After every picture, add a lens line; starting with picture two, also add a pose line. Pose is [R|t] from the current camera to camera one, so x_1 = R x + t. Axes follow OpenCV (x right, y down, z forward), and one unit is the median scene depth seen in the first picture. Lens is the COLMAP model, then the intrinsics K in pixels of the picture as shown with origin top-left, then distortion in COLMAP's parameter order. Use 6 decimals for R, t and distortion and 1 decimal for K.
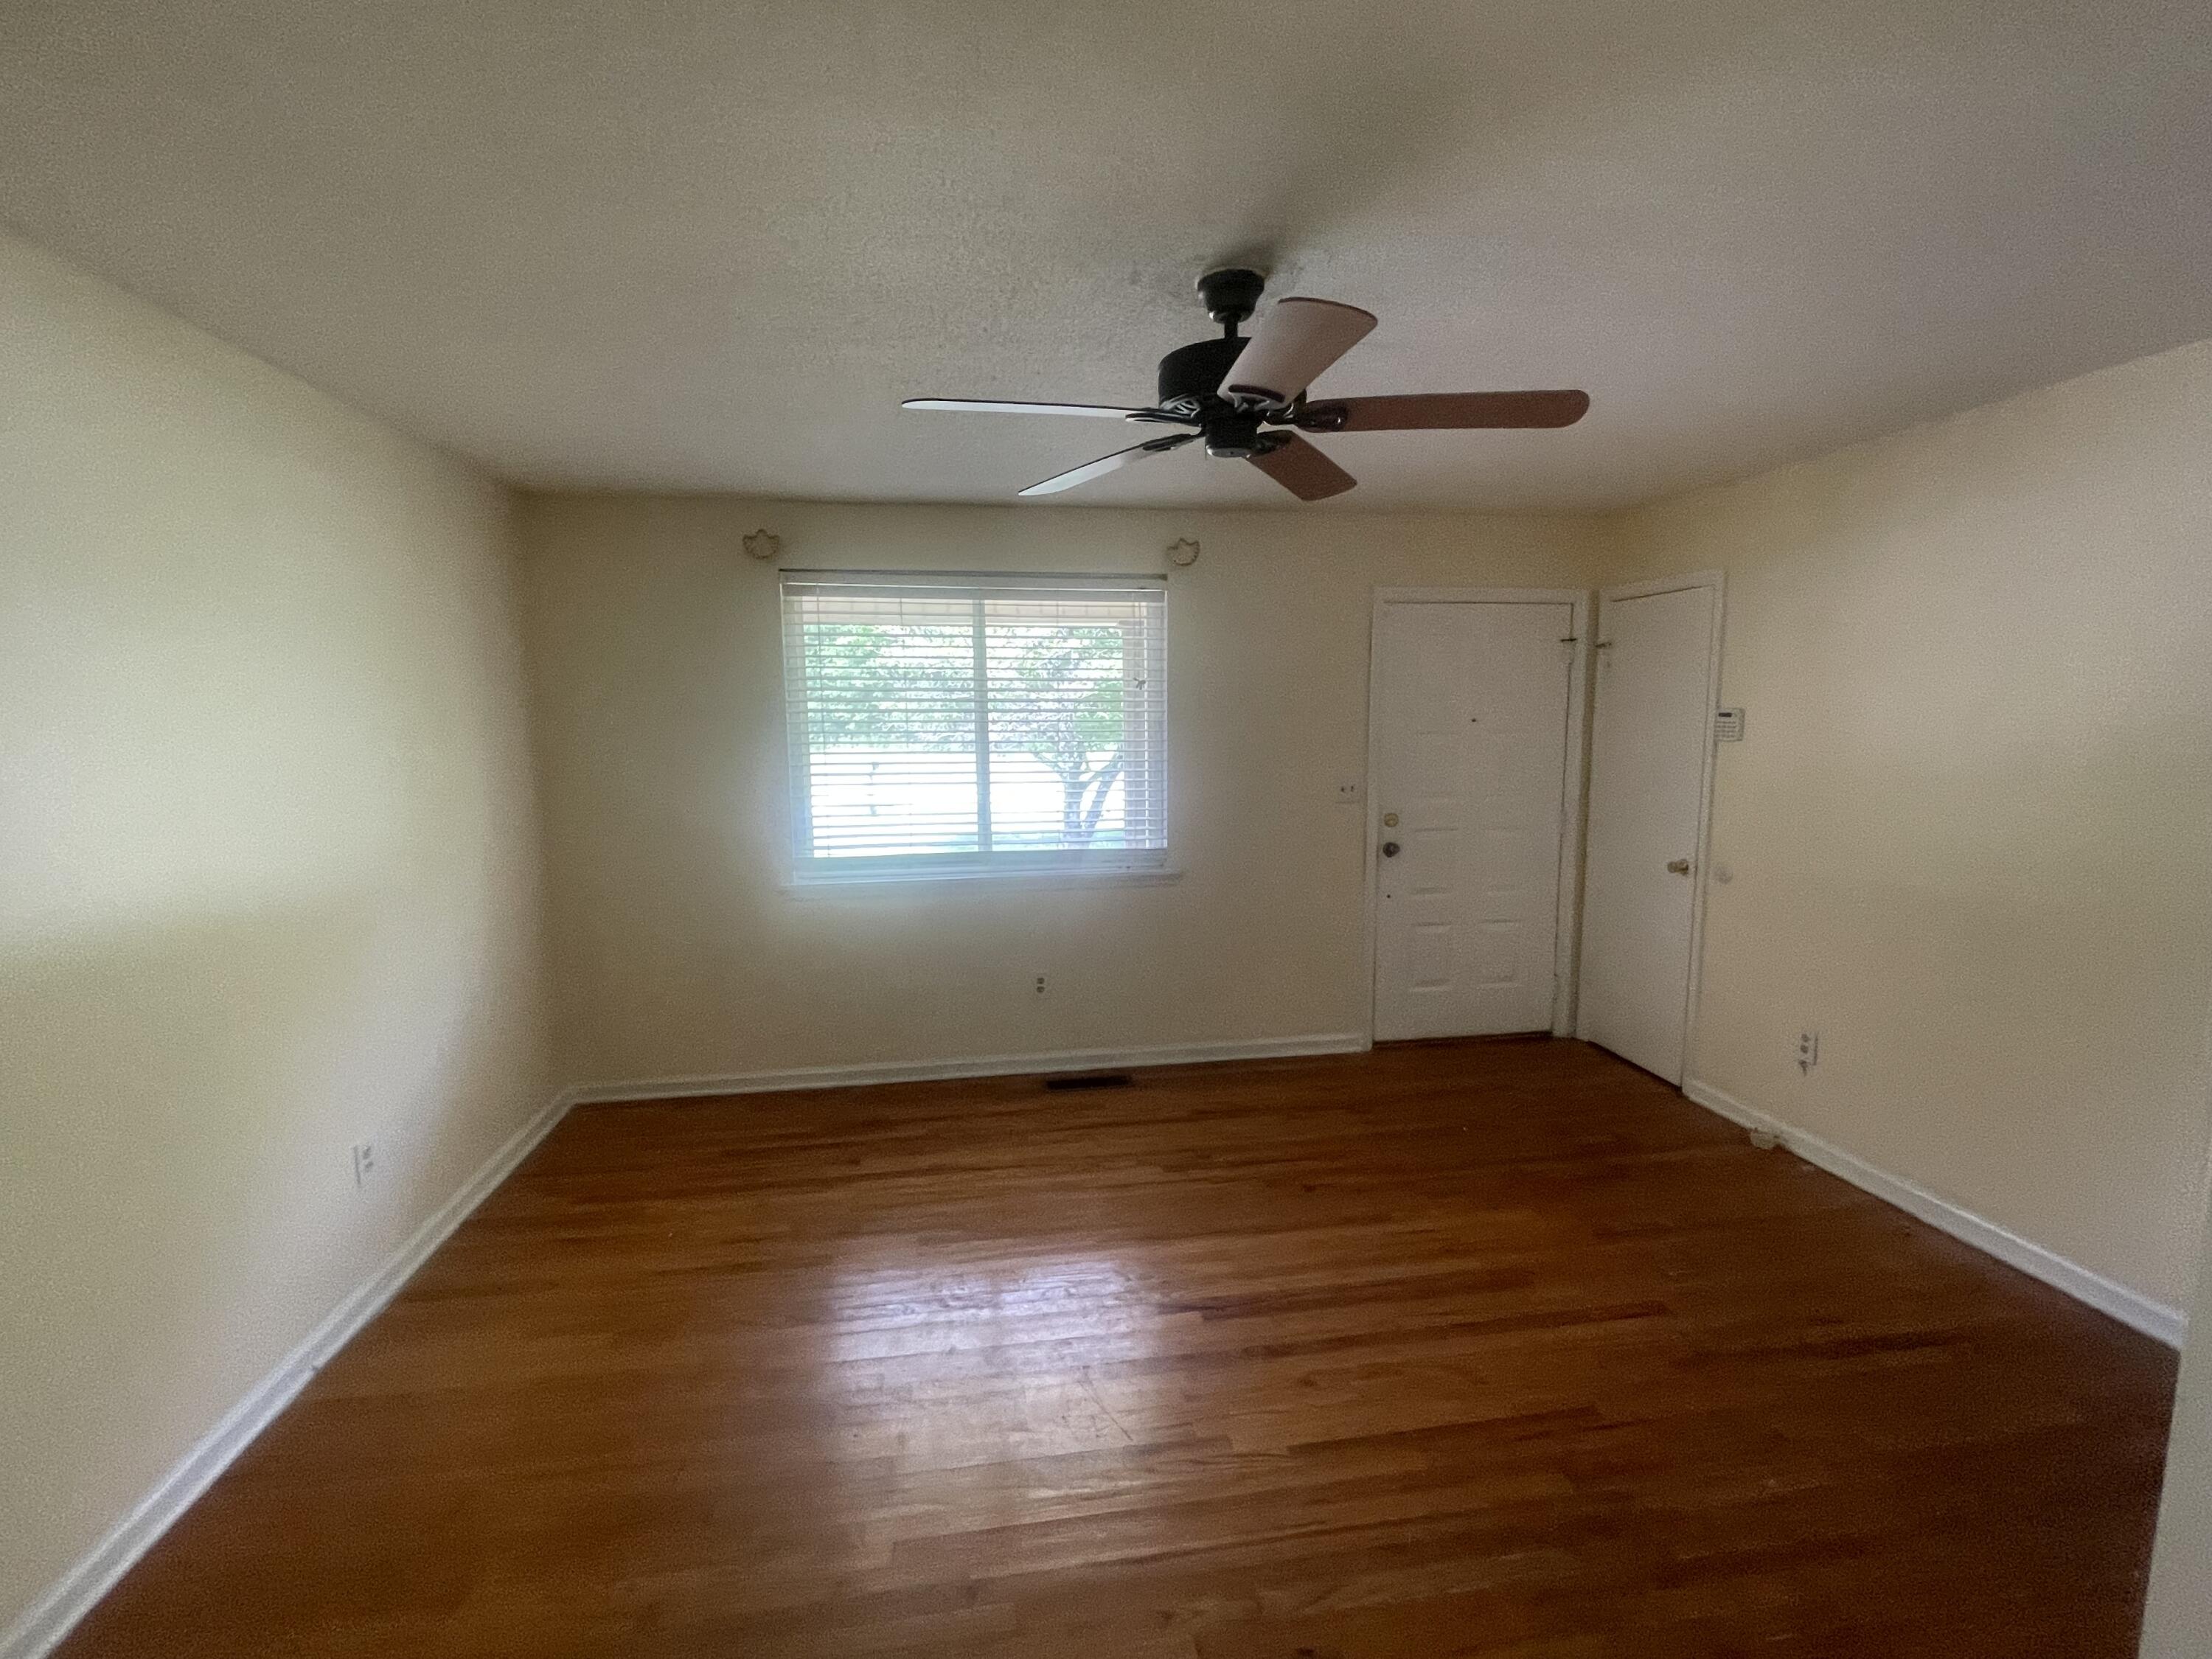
lens RADIAL K [[971.0, 0, 1106.0], [0, 971.0, 829.5], [0, 0, 1]] dist [0.000028, -0.043080]
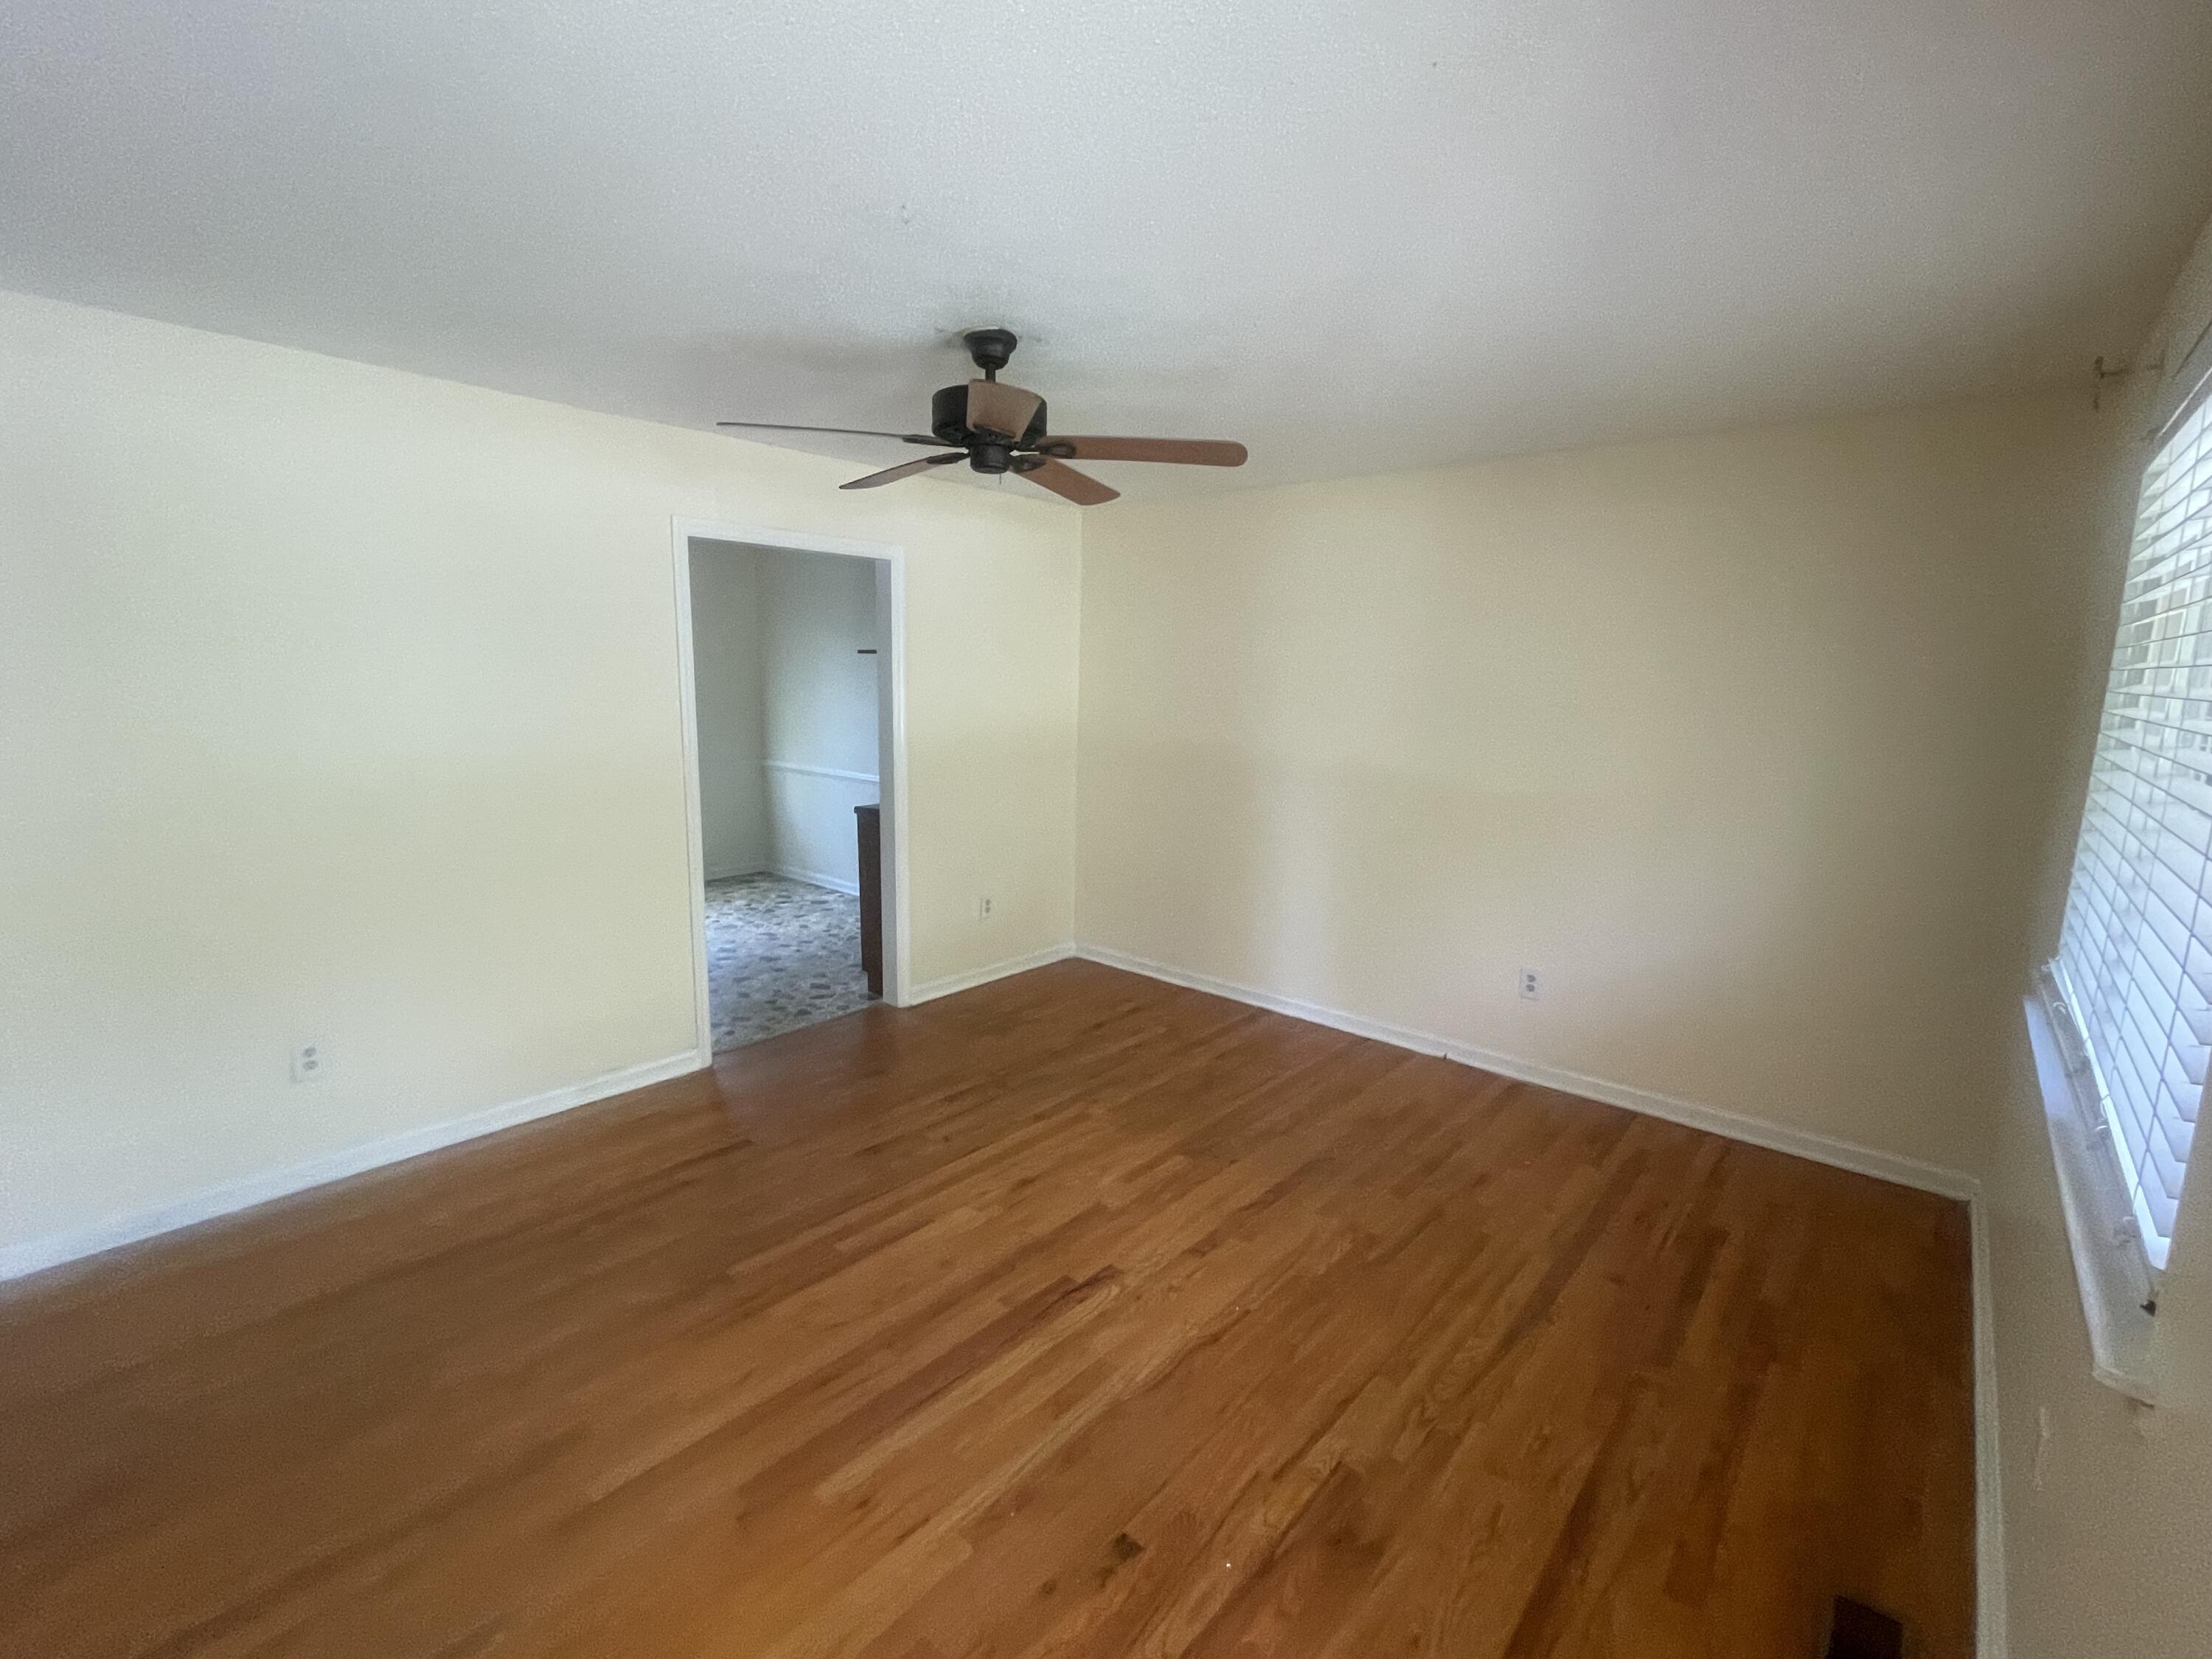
lens RADIAL K [[971.0, 0, 1106.0], [0, 971.0, 829.5], [0, 0, 1]] dist [0.000028, -0.043080]
pose [[-0.769349, 0.099172, -0.631084, 0.528007], [-0.081331, 0.964633, 0.250737, -0.165318], [0.633630, 0.244231, -0.734073, 1.314041]]
